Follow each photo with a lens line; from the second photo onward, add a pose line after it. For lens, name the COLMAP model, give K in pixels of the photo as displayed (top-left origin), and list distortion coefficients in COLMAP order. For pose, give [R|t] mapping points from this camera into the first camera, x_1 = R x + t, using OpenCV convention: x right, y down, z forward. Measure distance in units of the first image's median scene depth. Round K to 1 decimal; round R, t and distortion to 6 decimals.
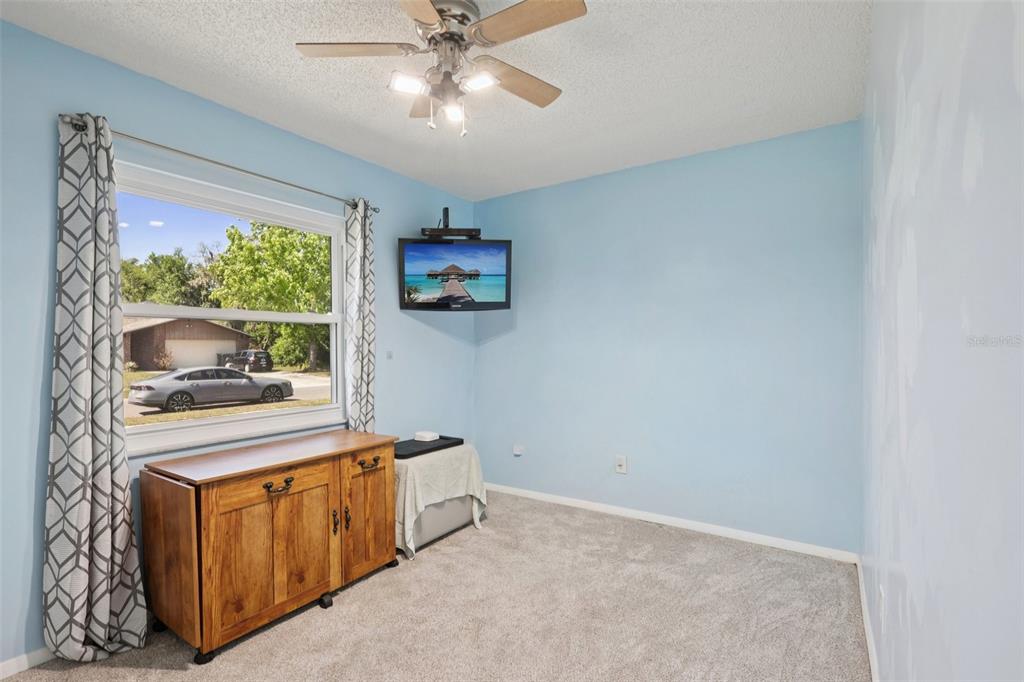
lens RADIAL K [[474.5, 0, 508.6], [0, 474.5, 339.5], [0, 0, 1]] dist [-0.002145, 0.000629]
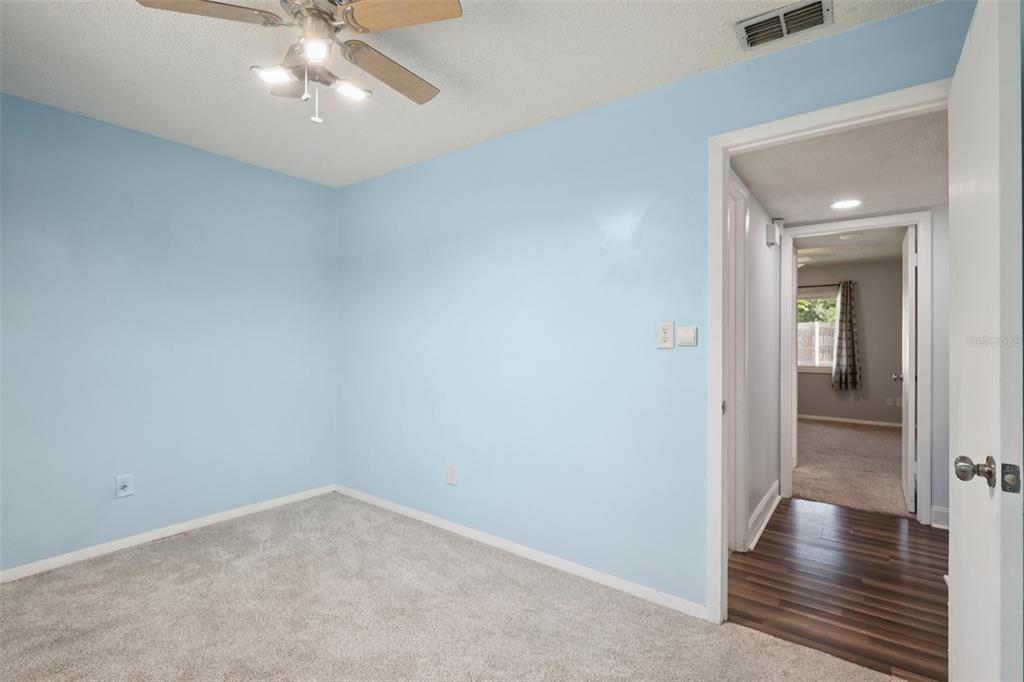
lens RADIAL K [[474.5, 0, 508.6], [0, 474.5, 339.5], [0, 0, 1]] dist [-0.002145, 0.000629]
pose [[0.065778, 0.005916, 0.997817, -0.732589], [-0.016646, 0.999850, -0.004831, 0.008195], [-0.997695, -0.016292, 0.065867, 0.405183]]
